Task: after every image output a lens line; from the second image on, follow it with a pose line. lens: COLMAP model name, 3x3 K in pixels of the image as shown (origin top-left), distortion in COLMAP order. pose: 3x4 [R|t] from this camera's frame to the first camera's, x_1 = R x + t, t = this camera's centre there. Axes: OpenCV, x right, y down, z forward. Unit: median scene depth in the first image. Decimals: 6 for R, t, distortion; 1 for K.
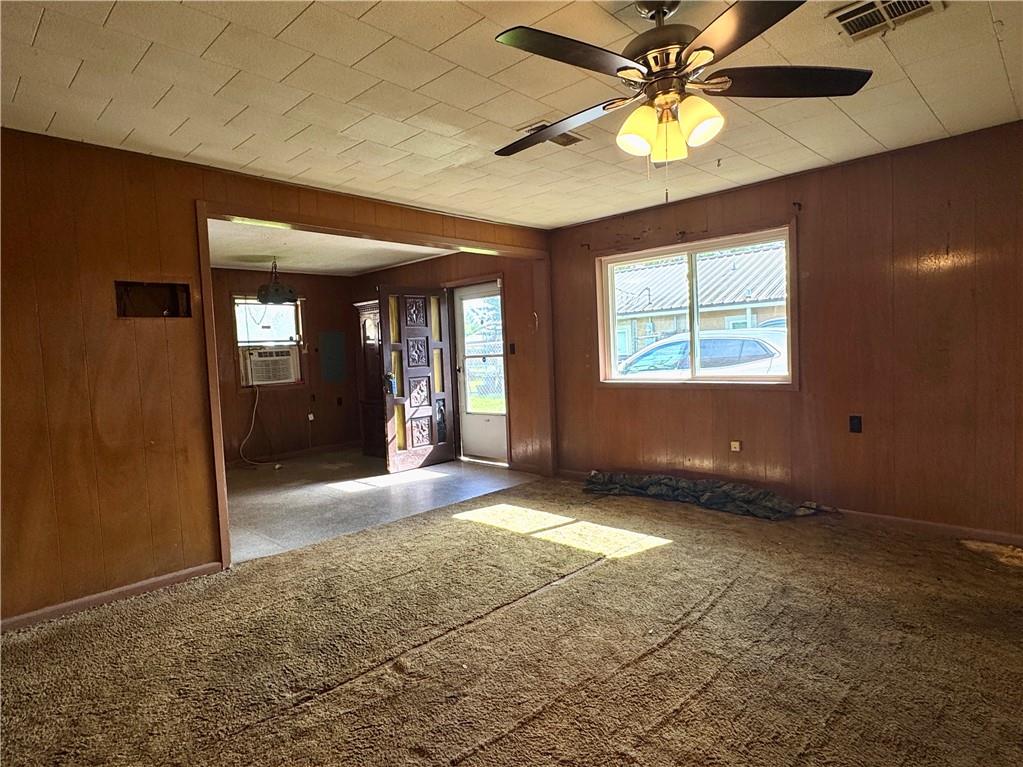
lens RADIAL K [[573.6, 0, 507.6], [0, 573.6, 382.0], [0, 0, 1]] dist [-0.000738, -0.000926]
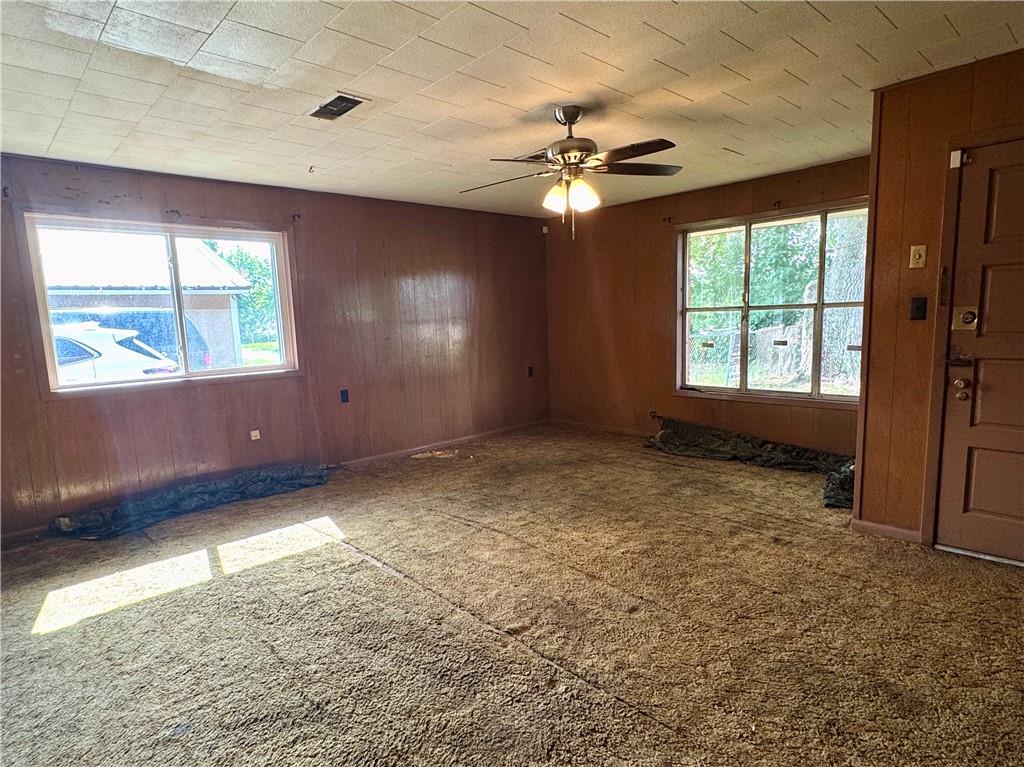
lens RADIAL K [[582.2, 0, 509.8], [0, 582.2, 396.7], [0, 0, 1]] dist [-0.005581, -0.002156]
pose [[0.045947, -0.093788, 0.994531, -0.677972], [0.087384, 0.992144, 0.089526, -0.011603], [-0.995115, 0.082793, 0.053782, 0.521003]]
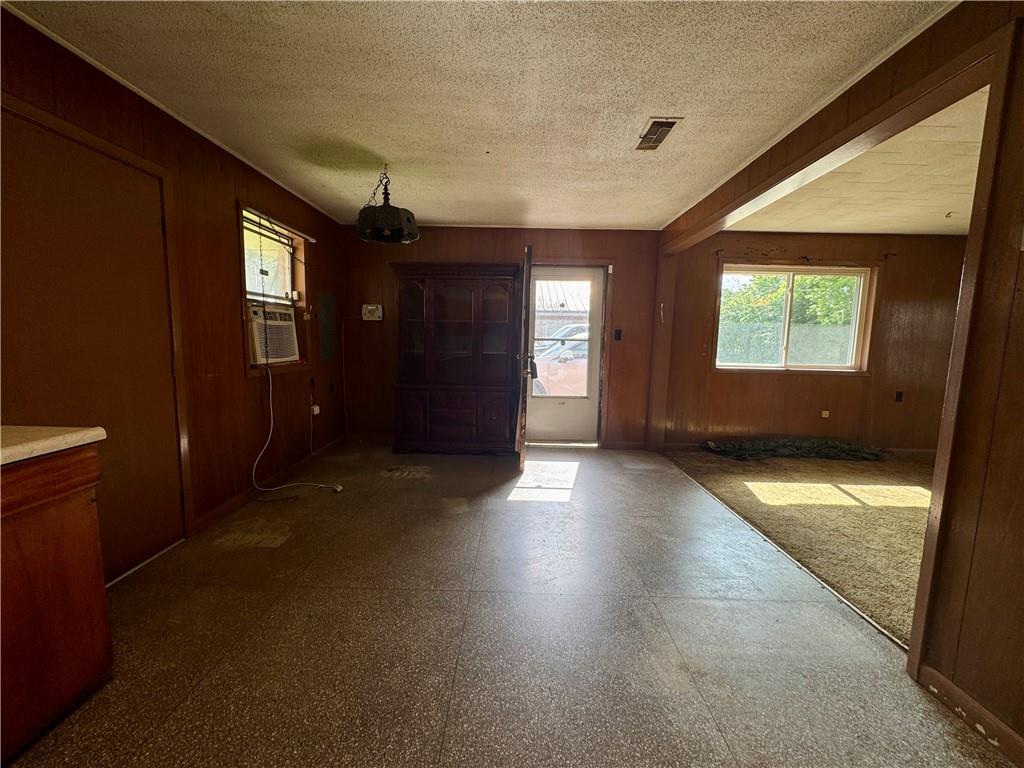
lens RADIAL K [[408.2, 0, 512.0], [0, 408.2, 384.0], [0, 0, 1]] dist [0.000963, -0.000097]
pose [[0.724705, -0.016477, 0.688863, -0.965706], [-0.016319, 0.999023, 0.041063, 0.007175], [-0.688866, -0.041000, 0.723728, 0.872189]]
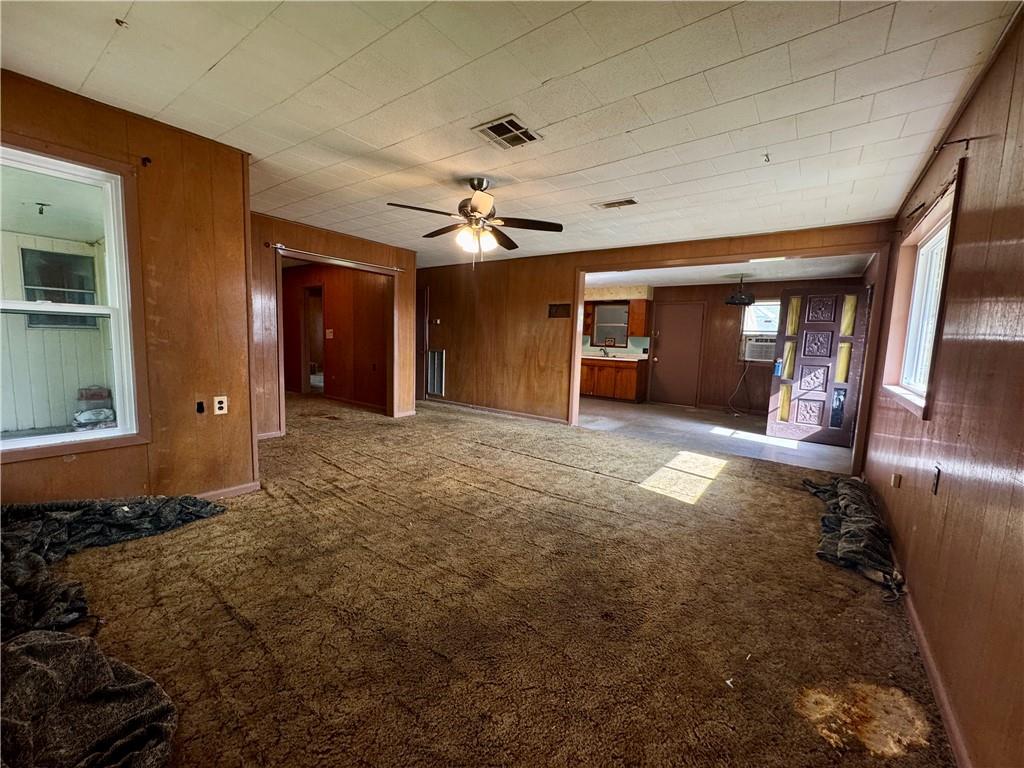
lens RADIAL K [[408.2, 0, 512.0], [0, 408.2, 384.0], [0, 0, 1]] dist [0.000963, -0.000097]
pose [[0.134318, 0.156185, -0.978552, 0.926846], [-0.095296, 0.984960, 0.144128, -0.051751], [0.986345, 0.073893, 0.147182, 0.431238]]
